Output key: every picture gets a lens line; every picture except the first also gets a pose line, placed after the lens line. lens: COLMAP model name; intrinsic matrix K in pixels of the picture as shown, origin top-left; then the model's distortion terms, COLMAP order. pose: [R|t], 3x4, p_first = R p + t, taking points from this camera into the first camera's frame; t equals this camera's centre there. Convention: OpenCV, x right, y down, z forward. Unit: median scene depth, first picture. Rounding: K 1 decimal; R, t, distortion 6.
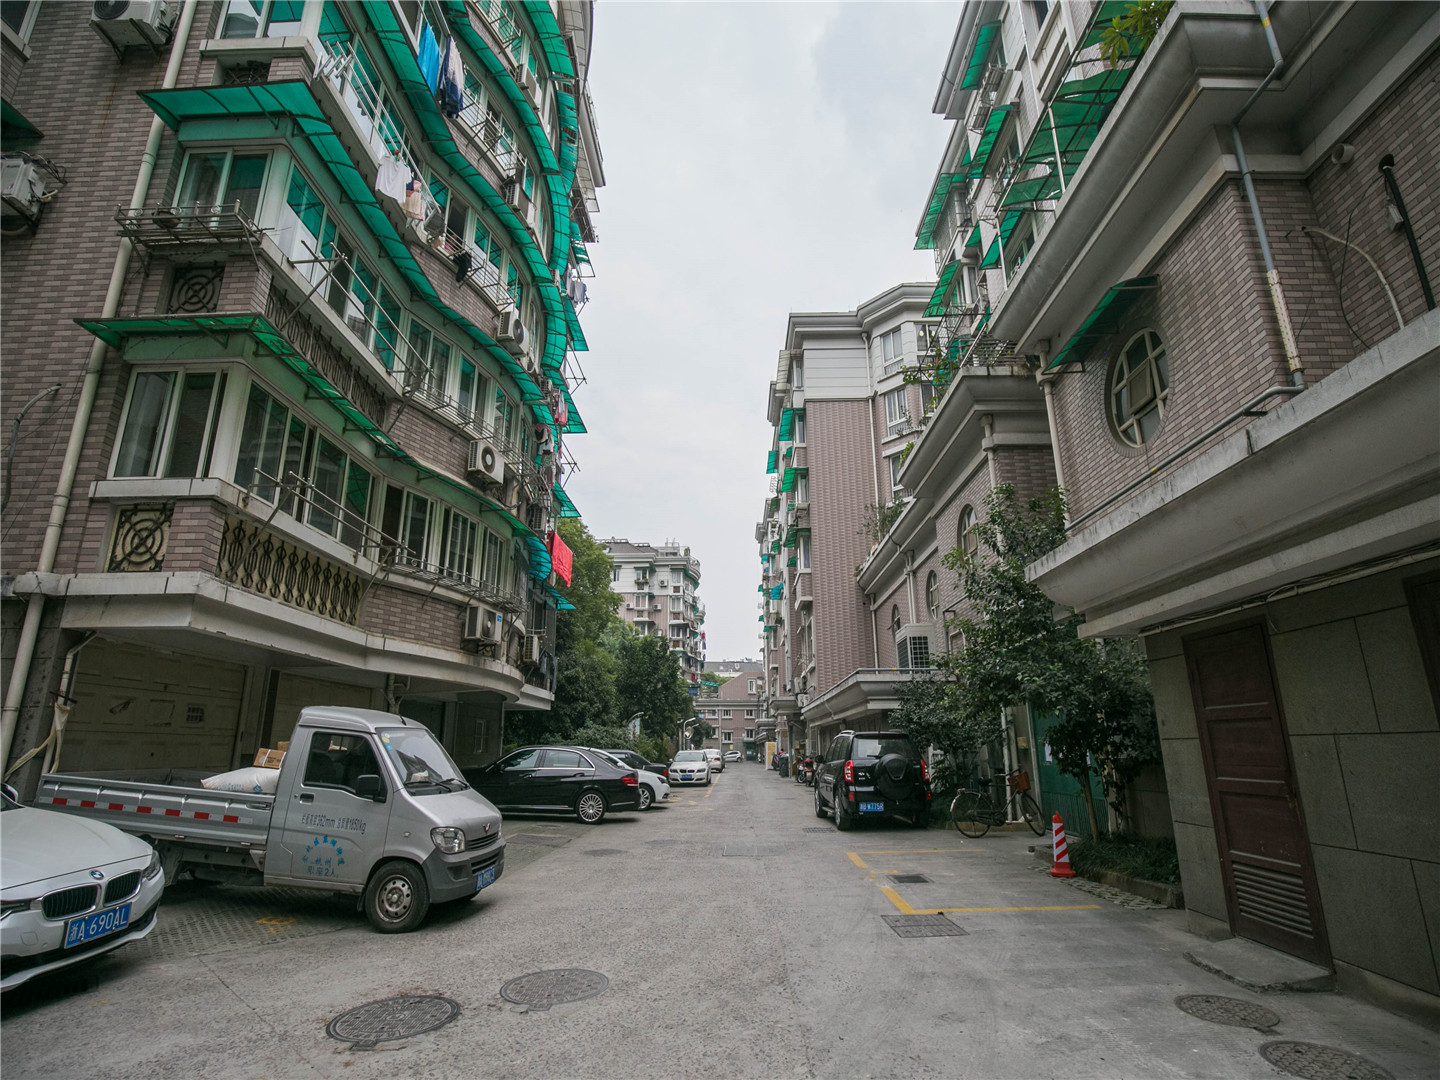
lens RADIAL K [[701.7, 0, 720.0], [0, 701.7, 540.0], [0, 0, 1]] dist [-0.000577, 0.000032]
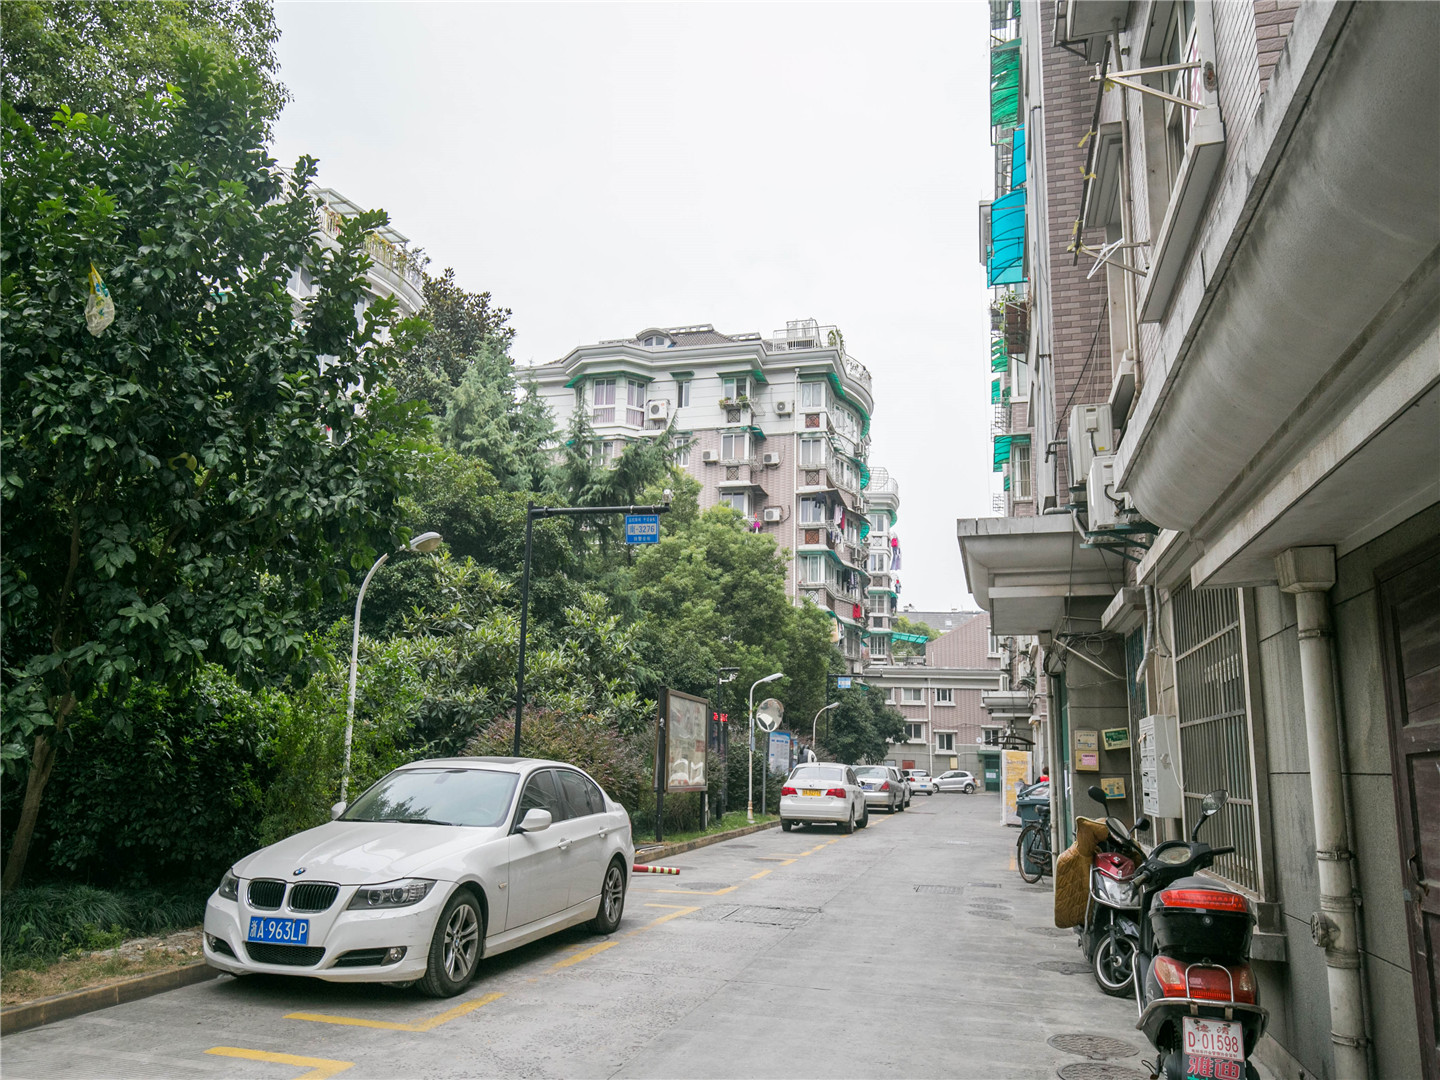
lens RADIAL K [[999.0, 0, 720.0], [0, 999.0, 540.0], [0, 0, 1]] dist [-0.000069, 0.000010]
pose [[0.969230, -0.015902, -0.245641, 0.038937], [0.033203, 0.997237, 0.066450, 0.103234], [0.243905, -0.072562, 0.967081, 0.347051]]
